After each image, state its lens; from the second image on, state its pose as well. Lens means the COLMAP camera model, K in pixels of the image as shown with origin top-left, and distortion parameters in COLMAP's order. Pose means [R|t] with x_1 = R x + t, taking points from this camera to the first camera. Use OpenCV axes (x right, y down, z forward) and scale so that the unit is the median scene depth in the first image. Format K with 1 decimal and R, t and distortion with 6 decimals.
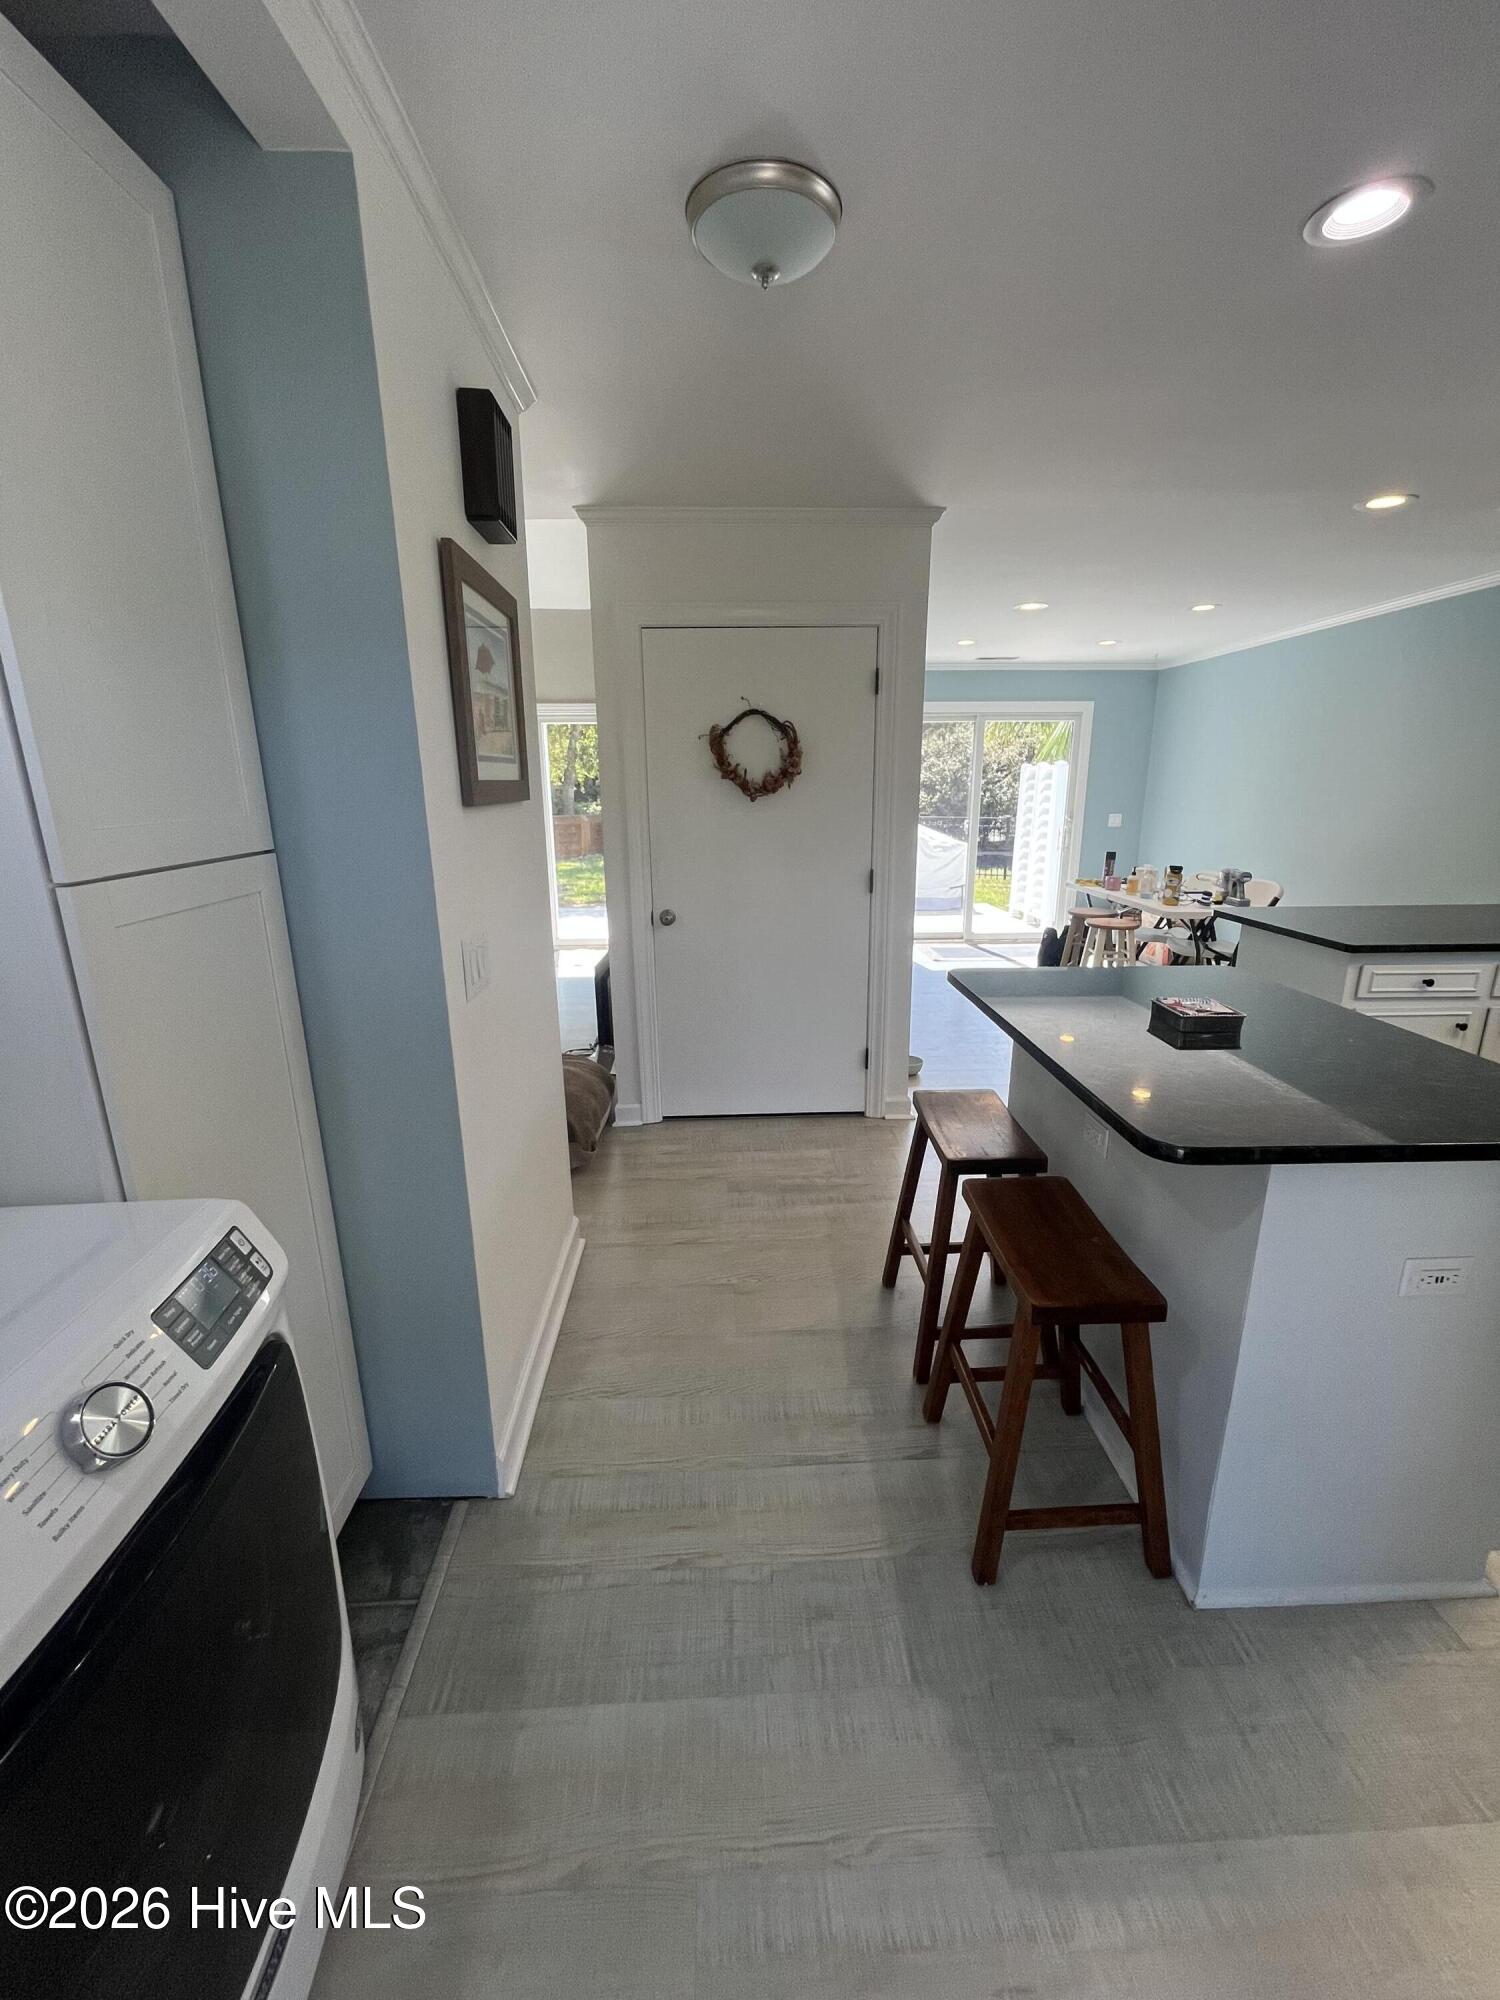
lens RADIAL K [[811.1, 0, 750.8], [0, 811.1, 994.7], [0, 0, 1]] dist [-0.001597, 0.000160]
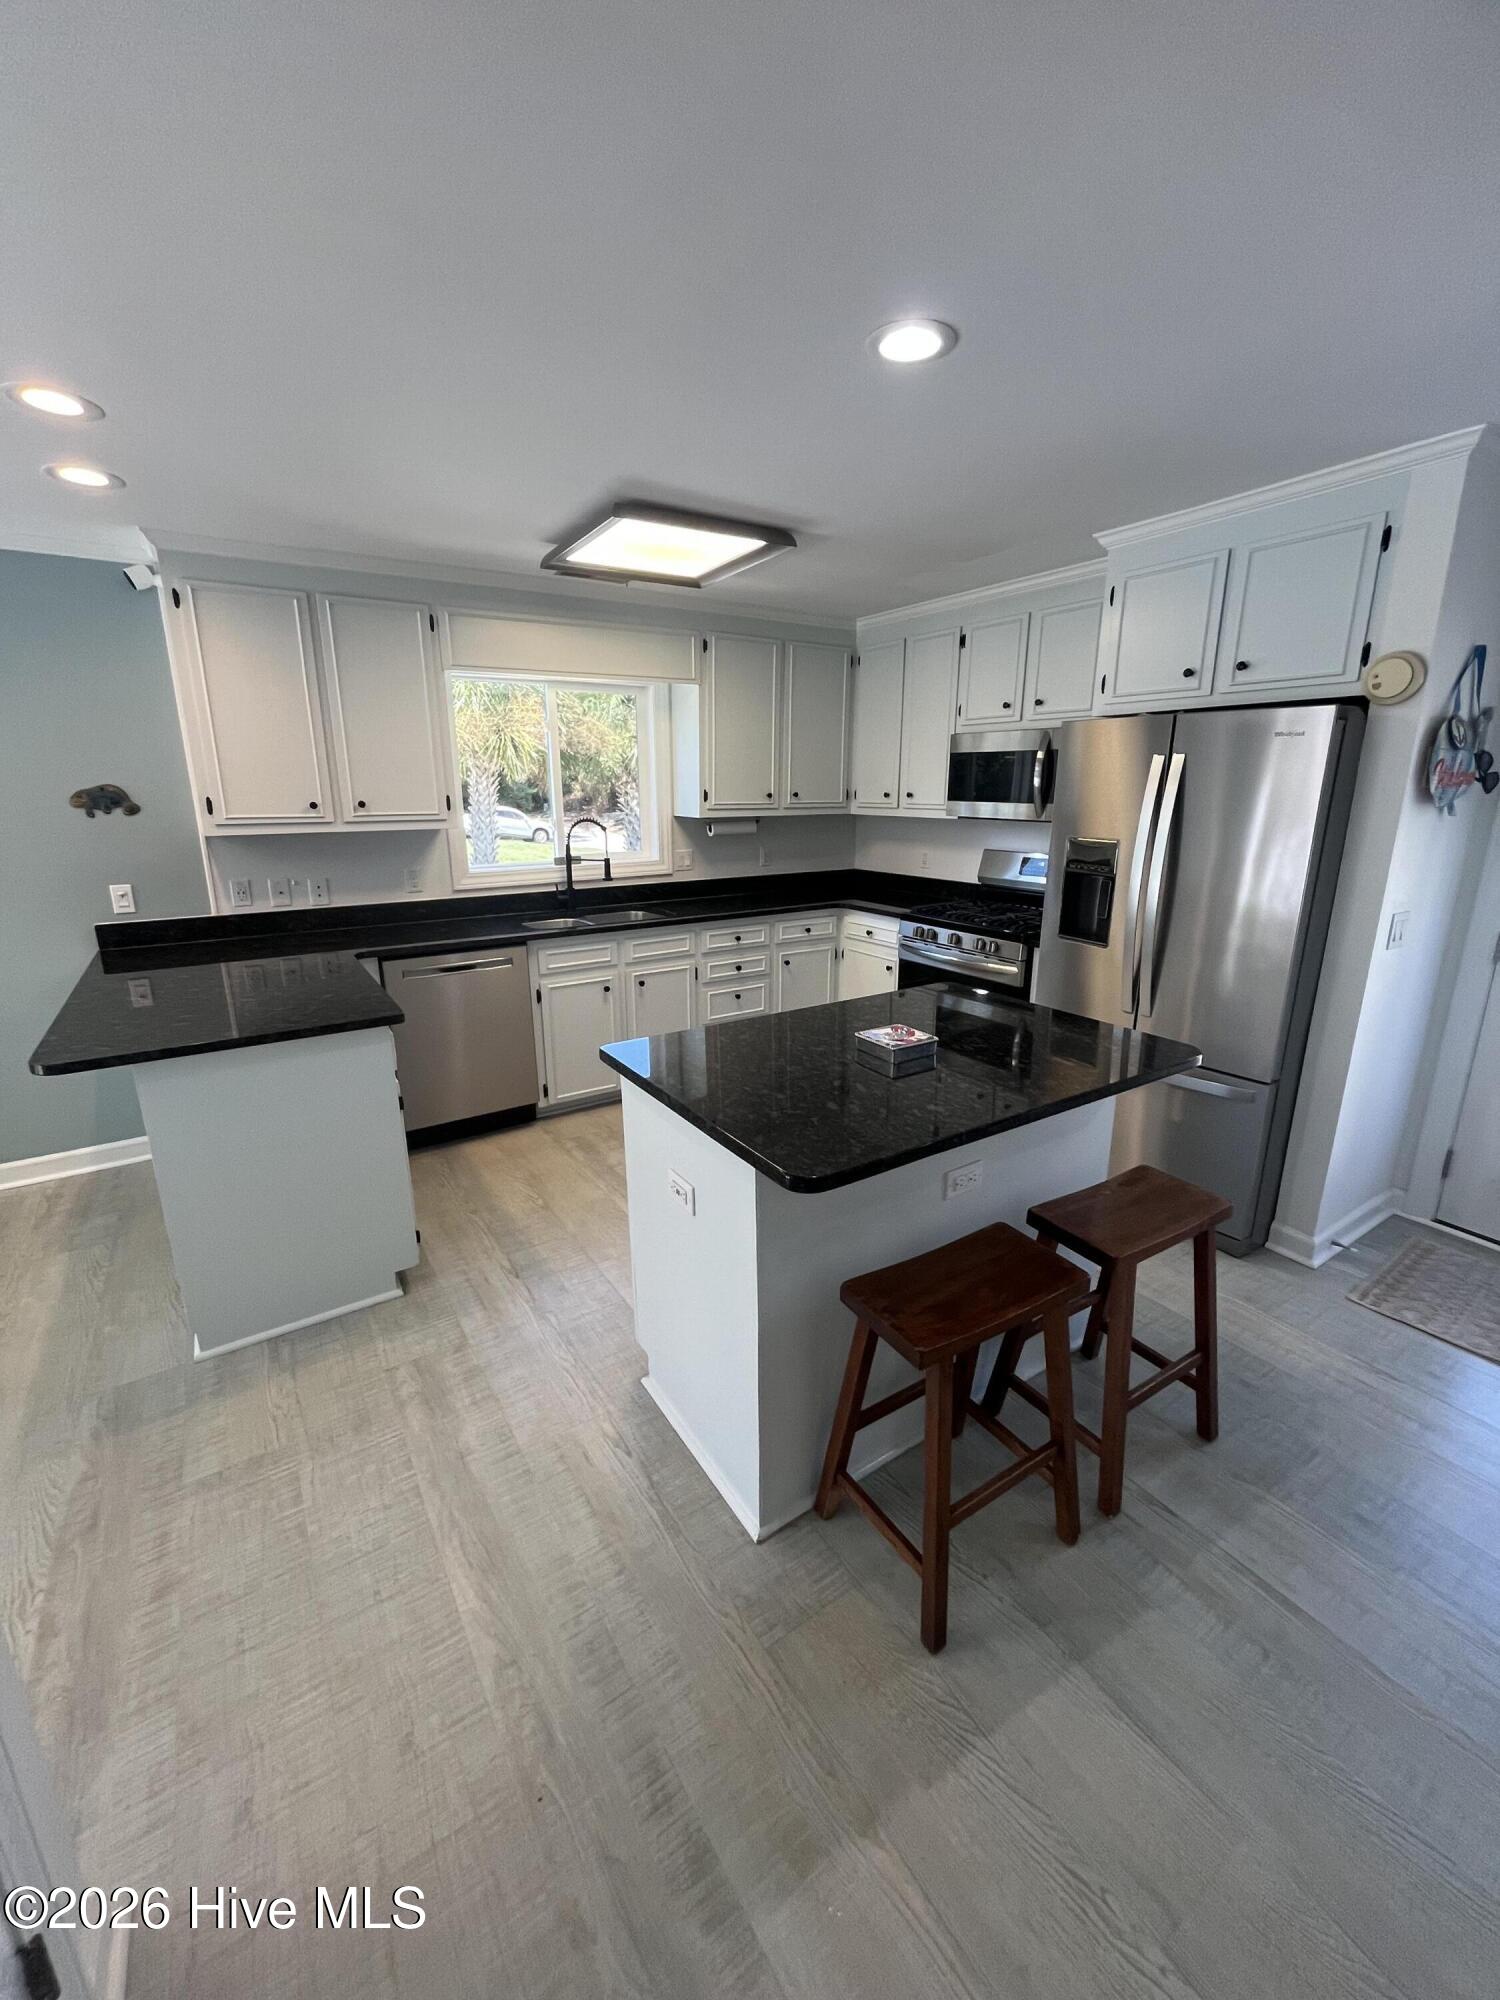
lens RADIAL K [[811.1, 0, 750.8], [0, 811.1, 994.7], [0, 0, 1]] dist [-0.001597, 0.000160]
pose [[-0.509739, -0.211705, 0.833875, -0.261981], [0.225407, 0.902529, 0.366924, -0.536789], [-0.830276, 0.374997, -0.412334, 1.812977]]
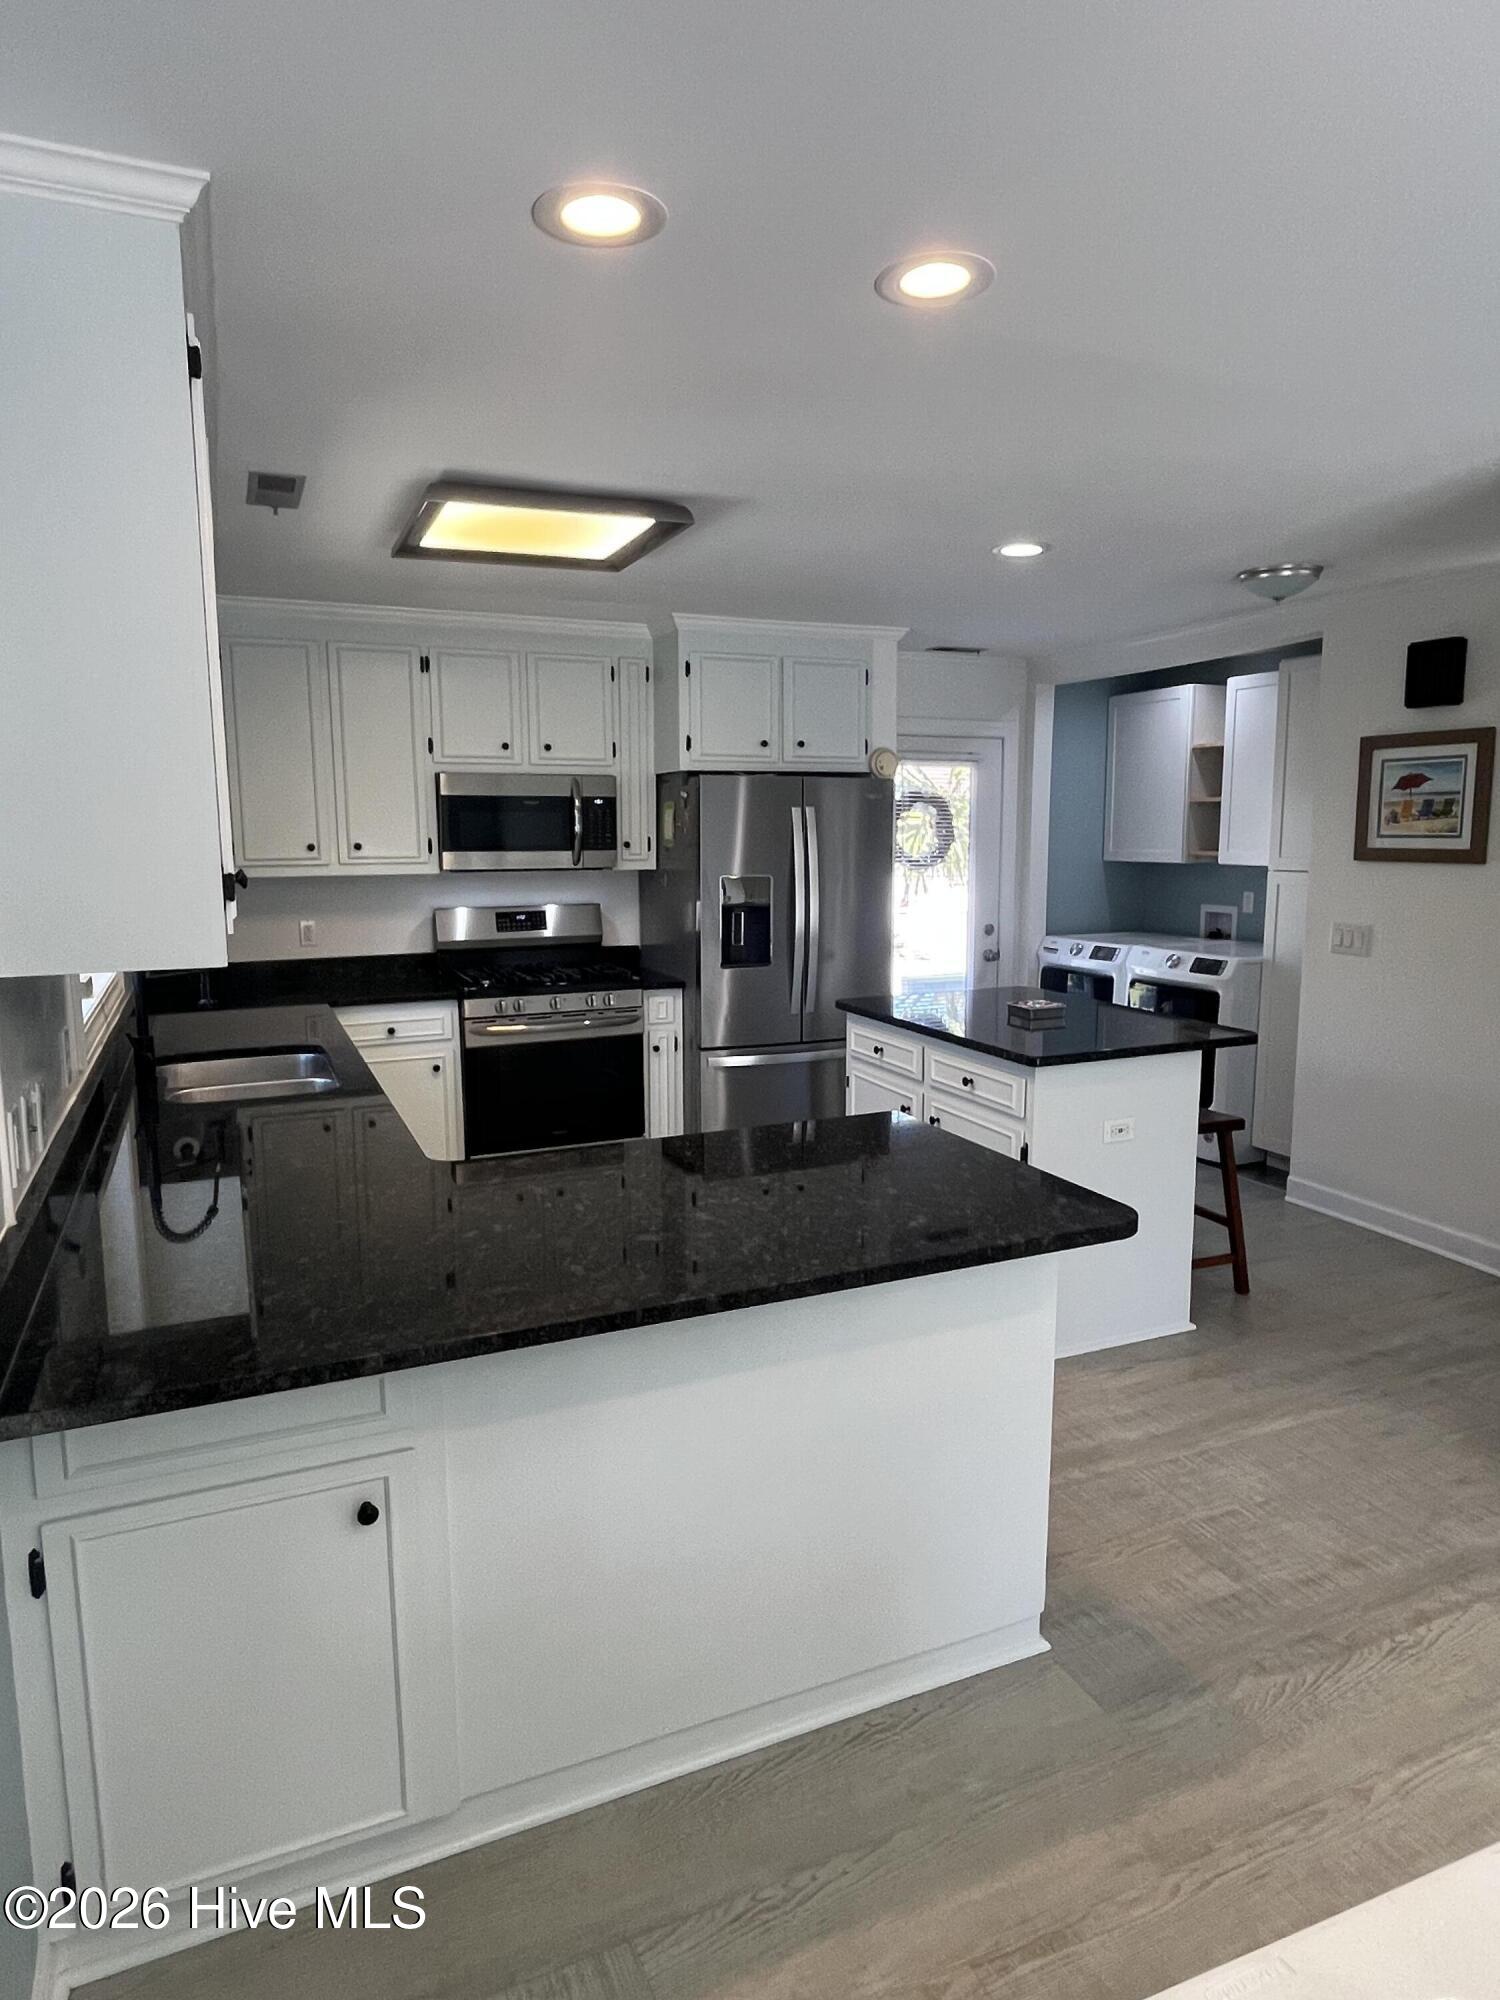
lens RADIAL K [[1200.2, 0, 749.3], [0, 1200.2, 1006.1], [0, 0, 1]] dist [-0.004869, -0.001130]
pose [[-0.931921, 0.062880, -0.357169, 2.107599], [-0.084057, 0.920585, 0.381390, -0.893091], [0.352786, 0.385448, -0.852626, 3.095248]]
